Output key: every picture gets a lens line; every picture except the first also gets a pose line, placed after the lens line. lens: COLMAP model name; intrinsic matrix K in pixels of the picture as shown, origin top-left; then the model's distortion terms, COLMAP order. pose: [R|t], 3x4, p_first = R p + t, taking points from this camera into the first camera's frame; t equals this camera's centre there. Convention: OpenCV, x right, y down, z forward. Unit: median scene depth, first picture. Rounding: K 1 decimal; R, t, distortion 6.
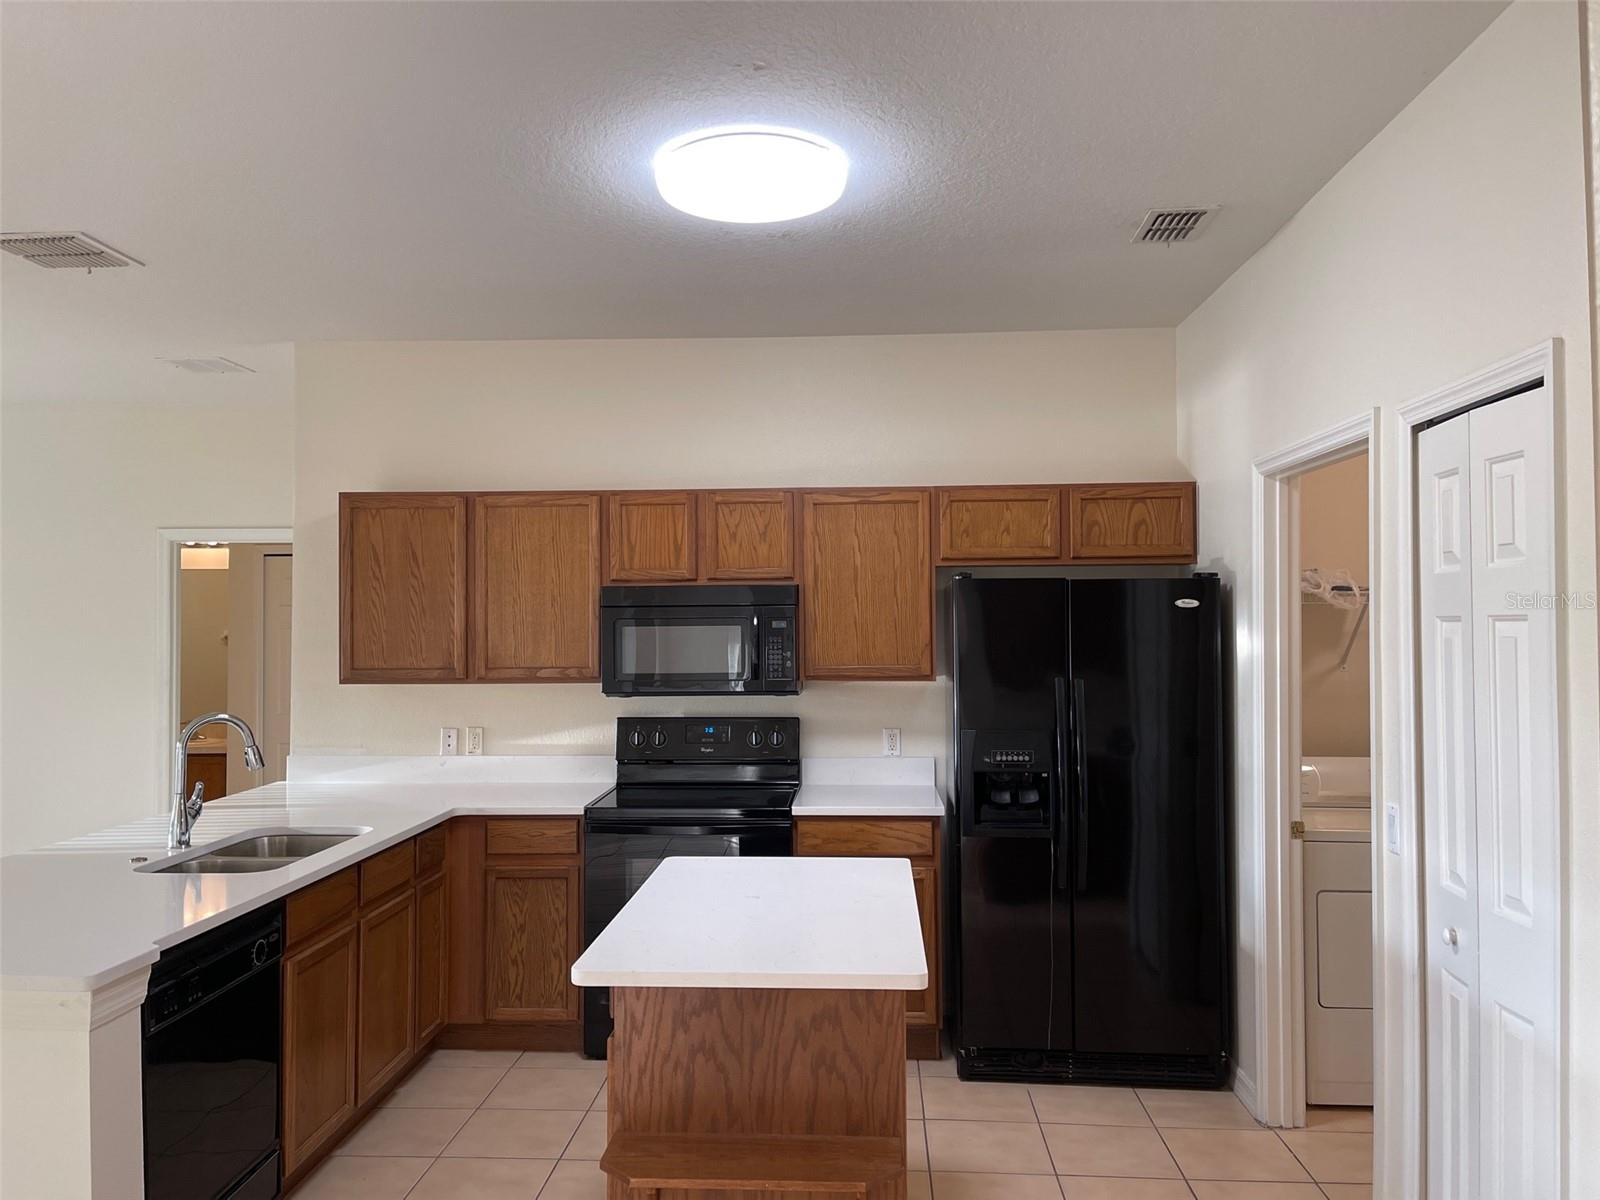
lens RADIAL K [[1204.8, 0, 797.4], [0, 1204.8, 607.2], [0, 0, 1]] dist [0.067599, -0.087810]
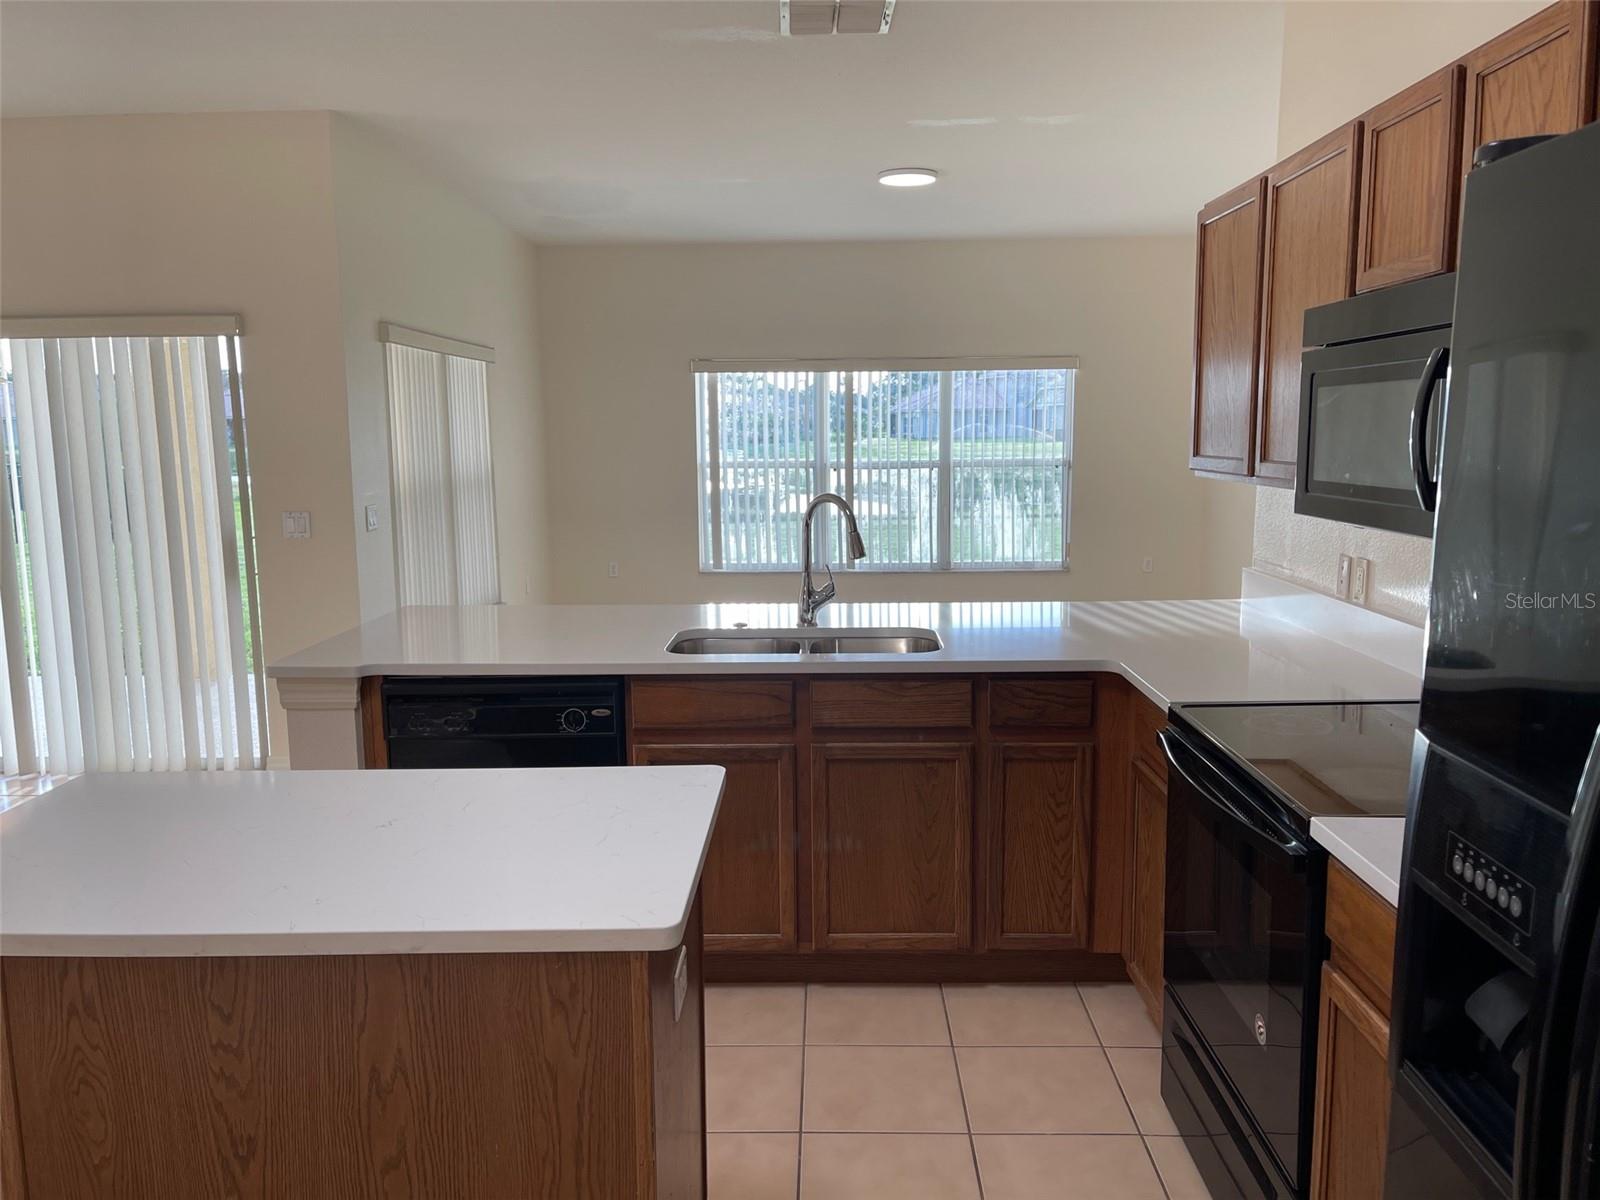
lens RADIAL K [[1204.8, 0, 814.9], [0, 1204.8, 611.4], [0, 0, 1]] dist [0.067599, -0.087810]
pose [[0.042476, 0.155437, -0.986932, 0.464530], [0.023130, 0.987406, 0.156507, 0.031860], [0.998830, -0.029475, 0.038346, 0.972734]]
